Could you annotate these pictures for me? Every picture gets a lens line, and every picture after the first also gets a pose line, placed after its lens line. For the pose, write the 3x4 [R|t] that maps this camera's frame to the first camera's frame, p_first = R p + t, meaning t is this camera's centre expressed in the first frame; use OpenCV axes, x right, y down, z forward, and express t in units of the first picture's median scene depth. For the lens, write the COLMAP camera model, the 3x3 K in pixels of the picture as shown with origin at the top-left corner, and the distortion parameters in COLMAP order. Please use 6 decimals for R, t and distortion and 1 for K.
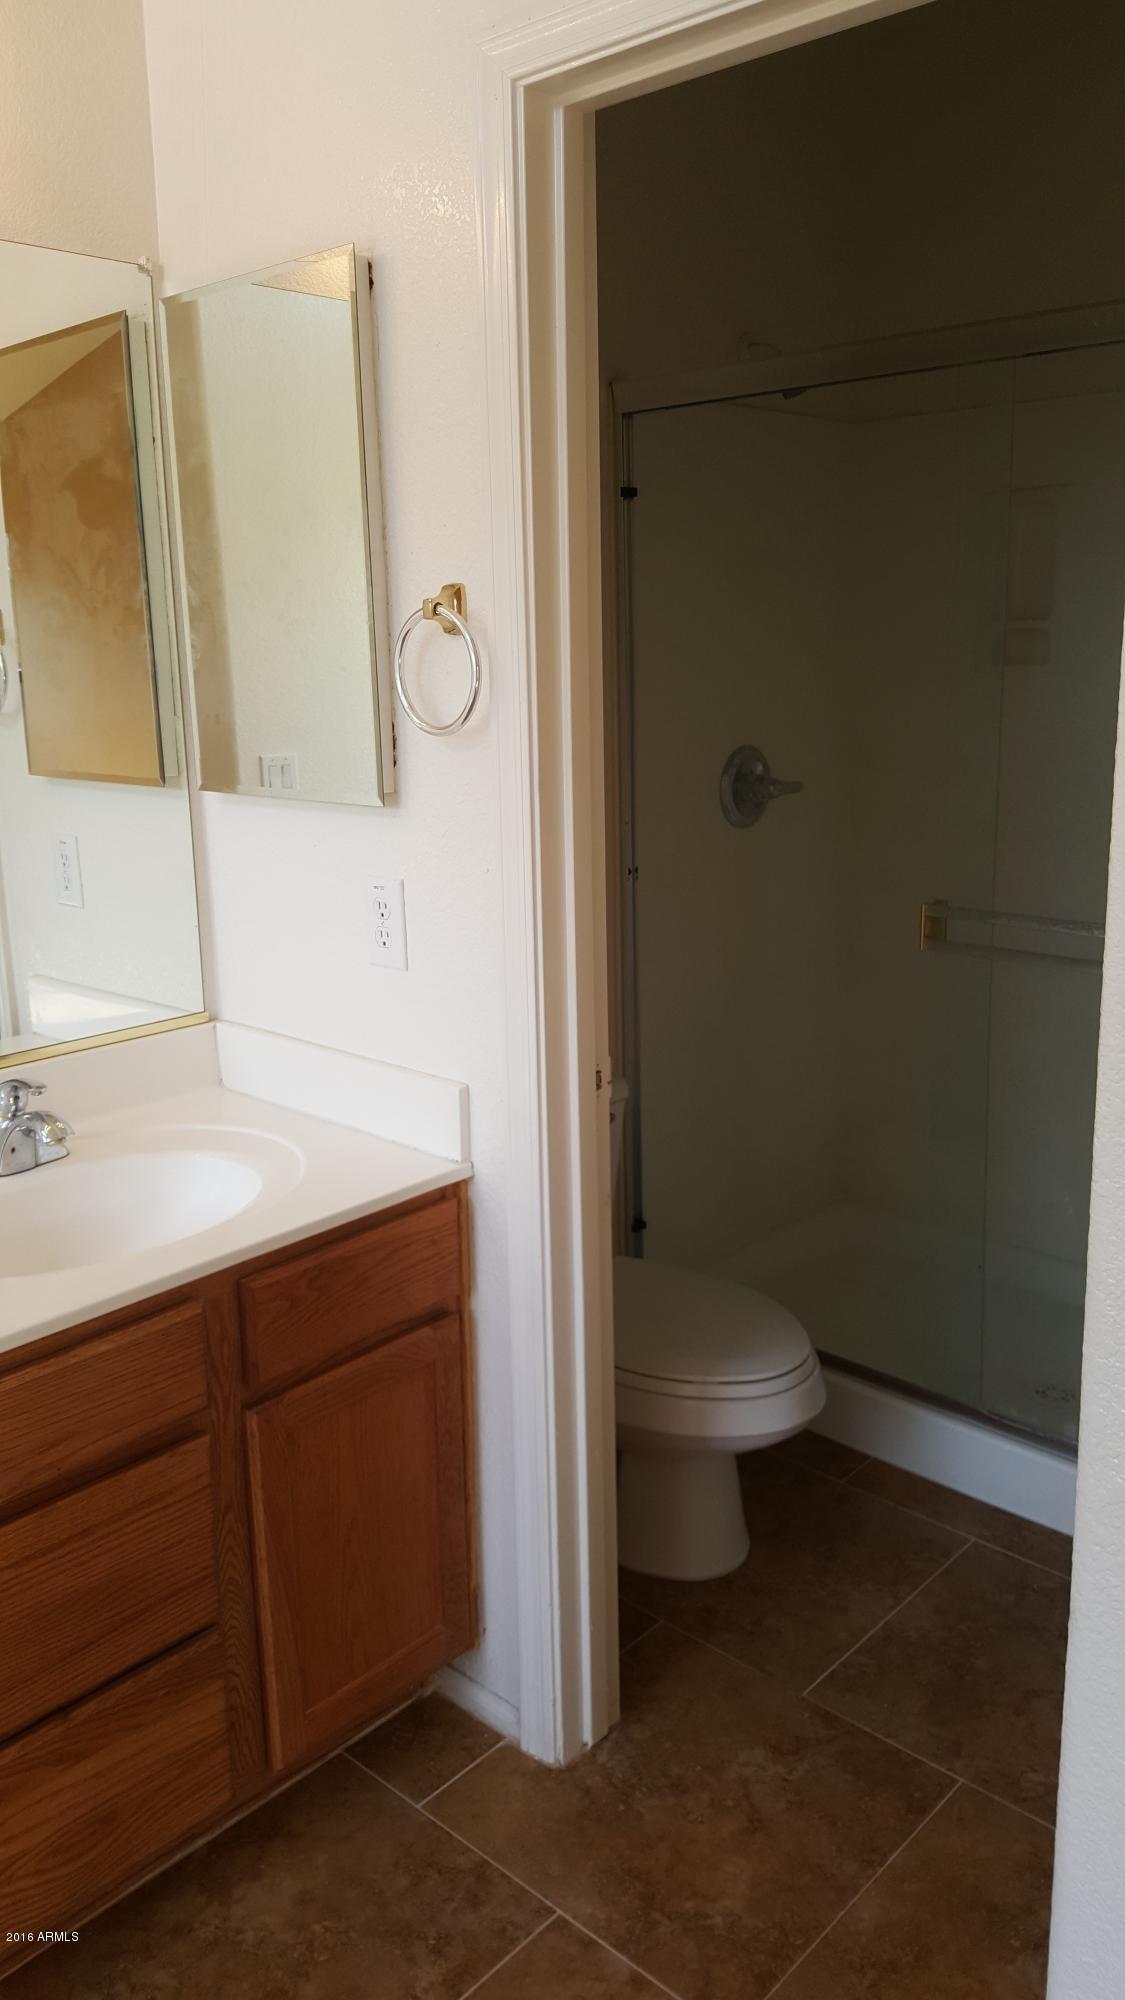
lens RADIAL K [[1515.8, 0, 573.6], [0, 1515.8, 1009.5], [0, 0, 1]] dist [0.147398, -0.271063]
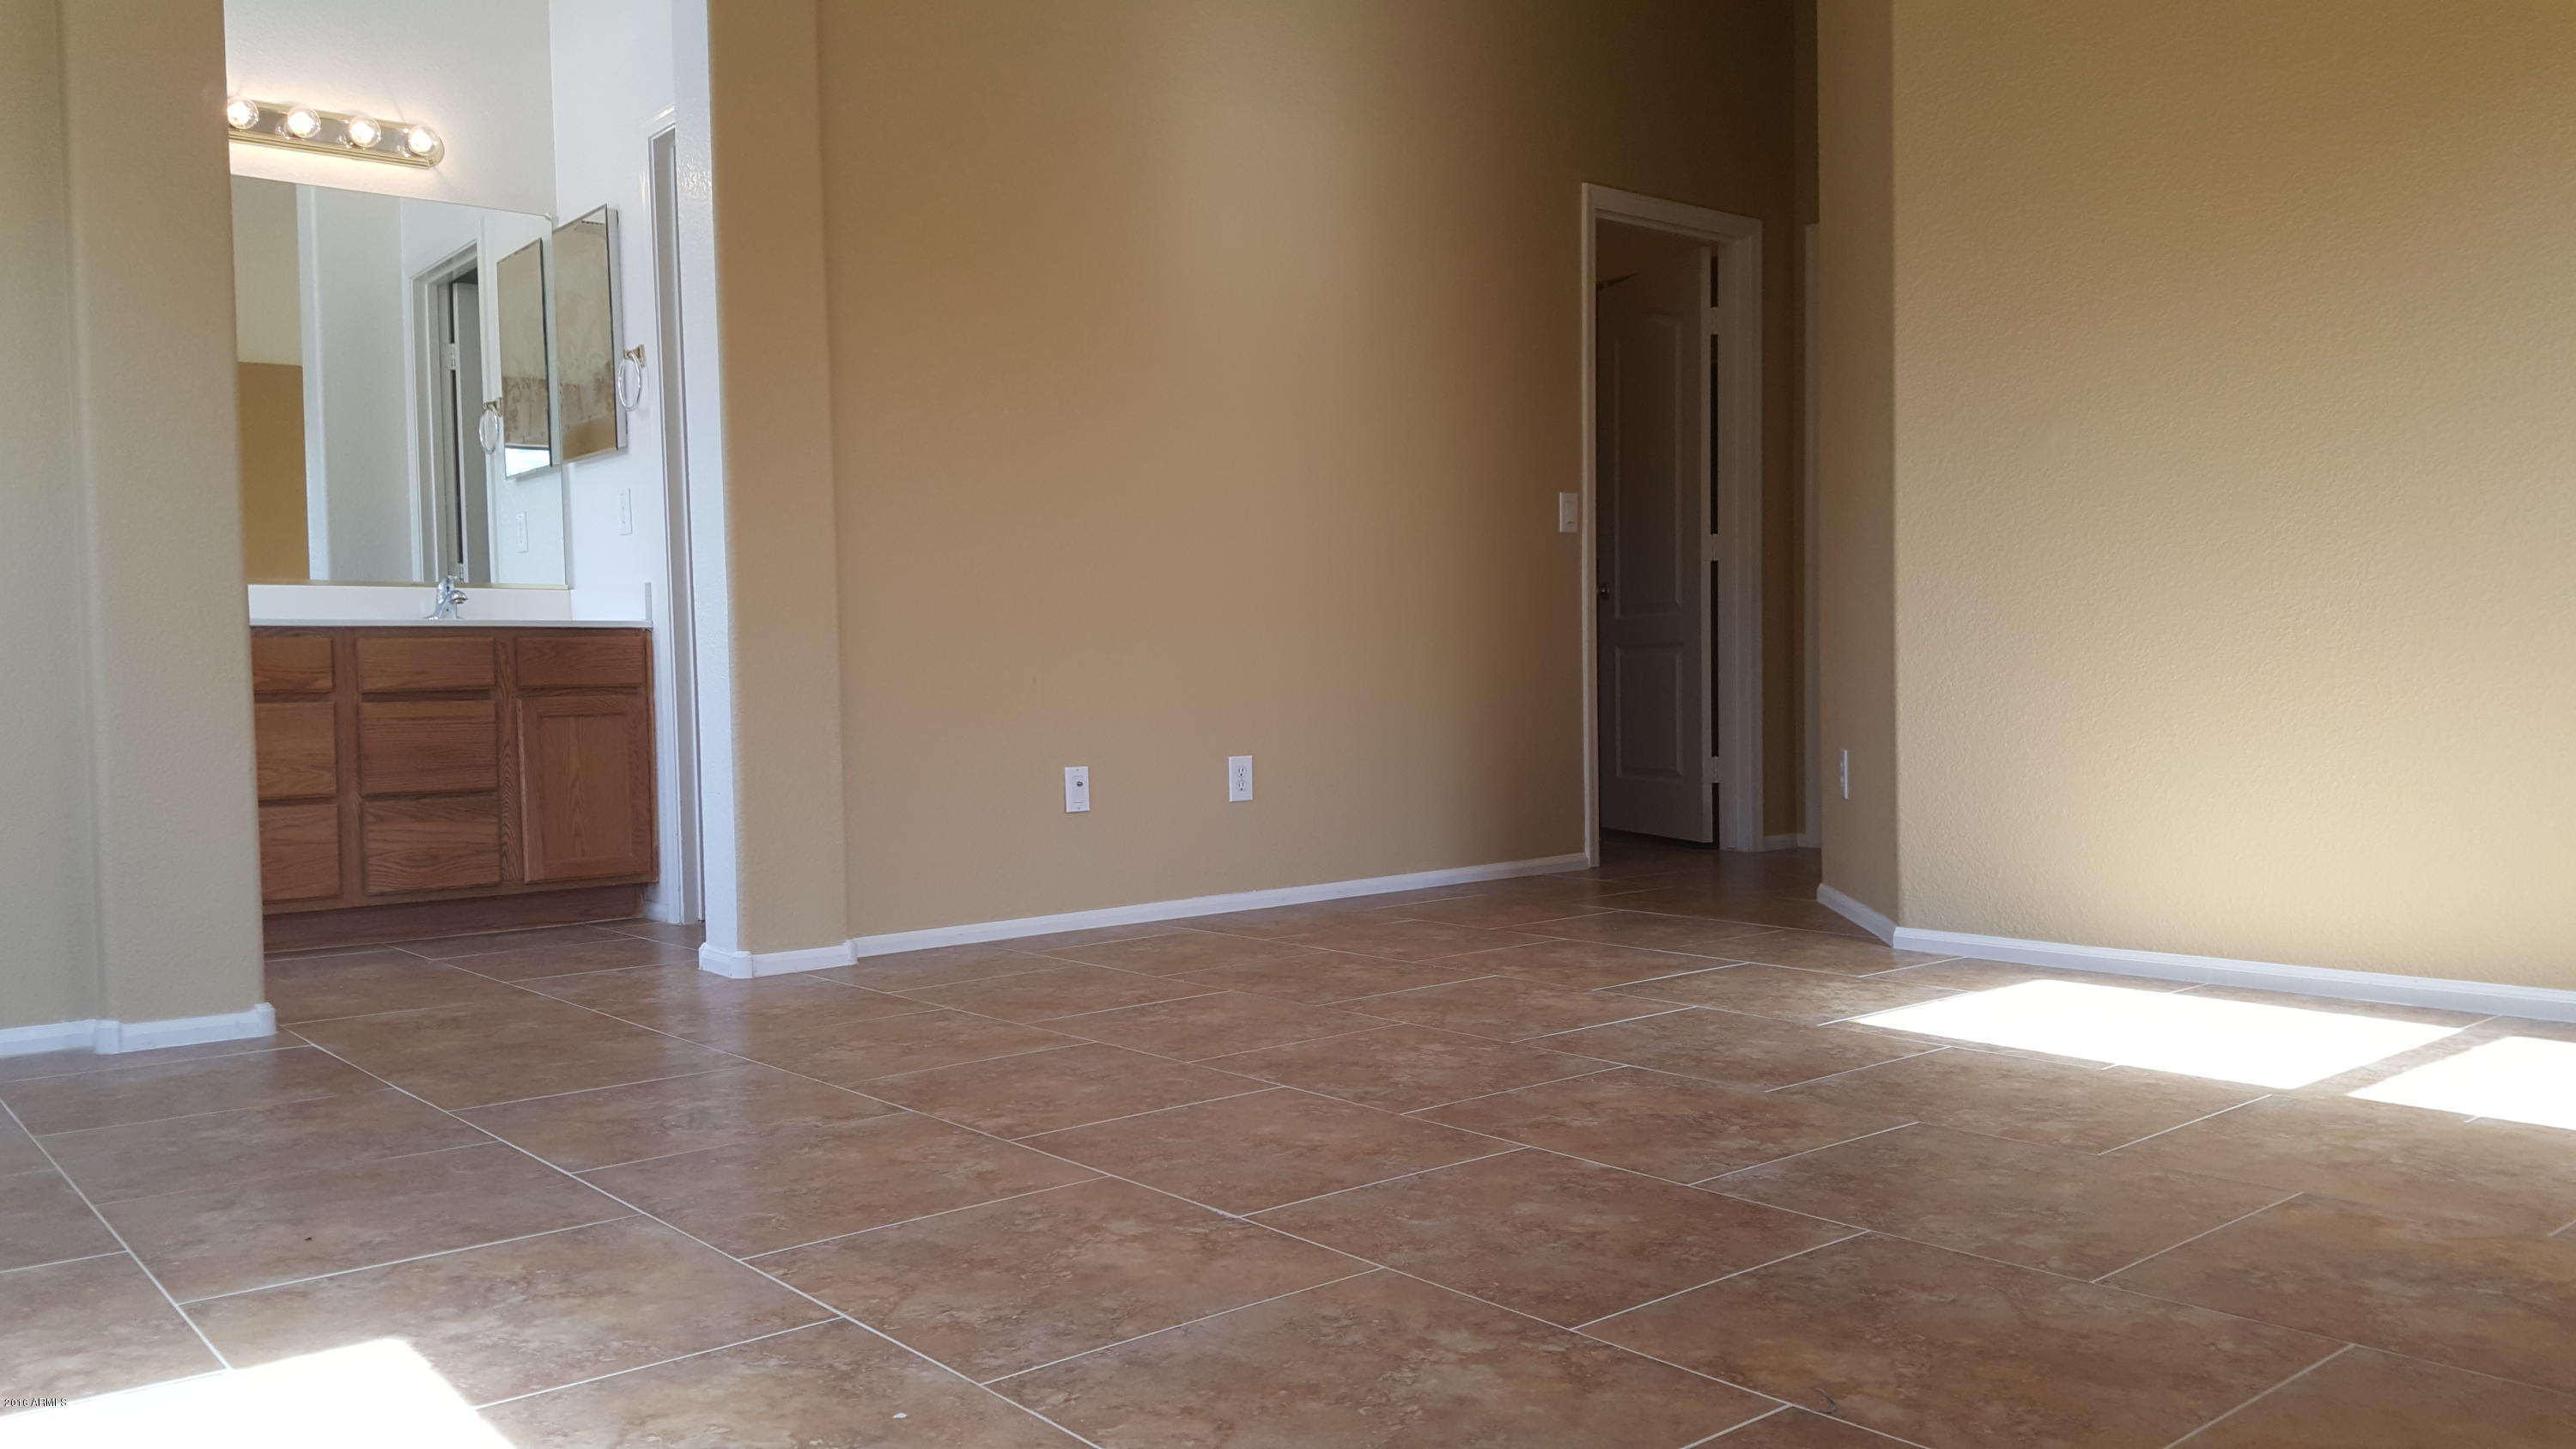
lens RADIAL K [[1952.6, 0, 1265.2], [0, 1952.6, 736.4], [0, 0, 1]] dist [0.147398, -0.271063]
pose [[0.993469, 0.006721, -0.113905, 1.245415], [-0.027525, 0.982900, -0.182072, 0.845986], [0.110733, 0.184018, 0.976666, -1.751100]]
